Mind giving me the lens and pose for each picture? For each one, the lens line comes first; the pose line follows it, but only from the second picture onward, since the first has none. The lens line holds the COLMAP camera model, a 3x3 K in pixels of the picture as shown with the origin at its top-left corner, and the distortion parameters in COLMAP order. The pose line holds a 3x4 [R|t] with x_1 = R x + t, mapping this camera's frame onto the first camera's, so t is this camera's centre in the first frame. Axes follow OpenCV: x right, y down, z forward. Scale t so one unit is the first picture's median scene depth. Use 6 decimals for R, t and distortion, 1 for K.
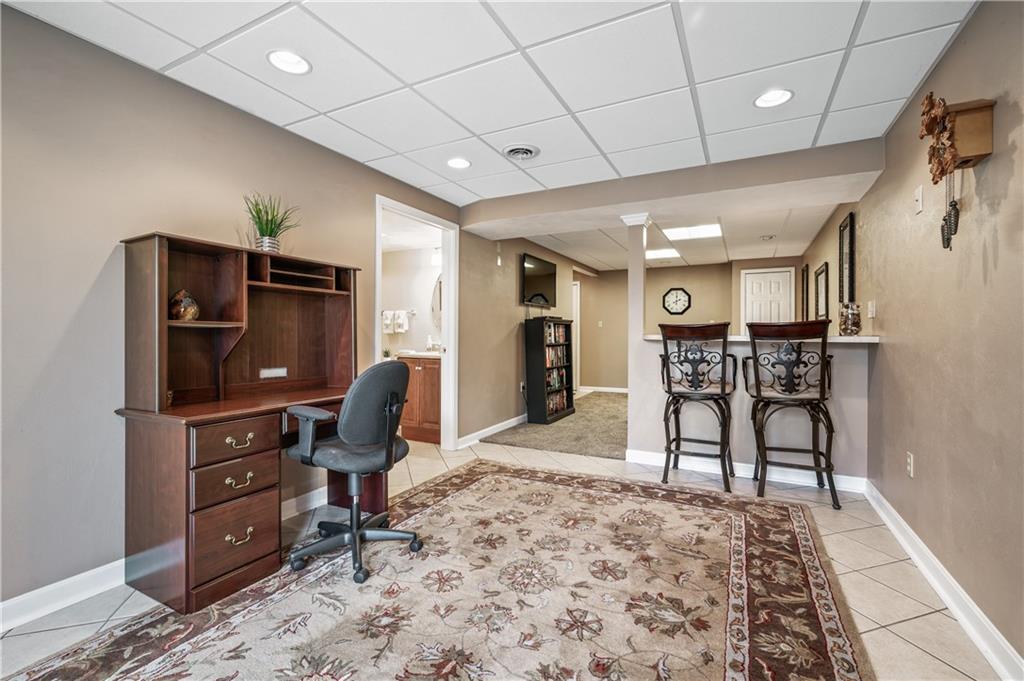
lens RADIAL K [[440.5, 0, 512.9], [0, 440.5, 336.3], [0, 0, 1]] dist [-0.001498, -0.000007]
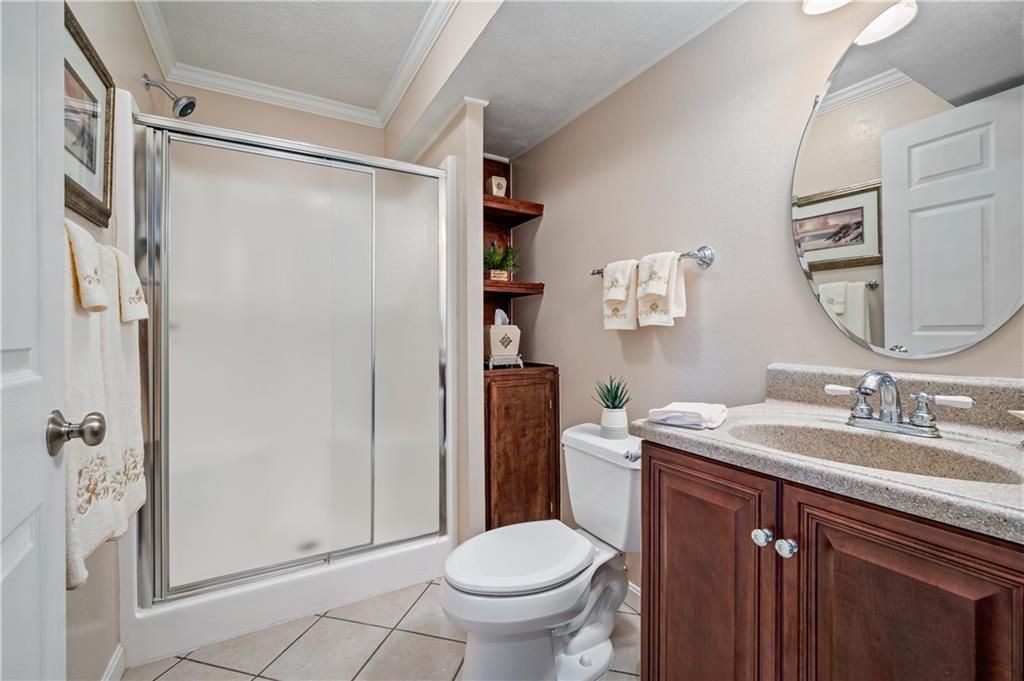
lens RADIAL K [[440.5, 0, 511.2], [0, 440.5, 339.0], [0, 0, 1]] dist [-0.001498, -0.000007]
pose [[0.835441, -0.006725, -0.549539, -0.173923], [0.004914, 0.999977, -0.004765, 0.000938], [0.549558, 0.001281, 0.835454, 0.693914]]
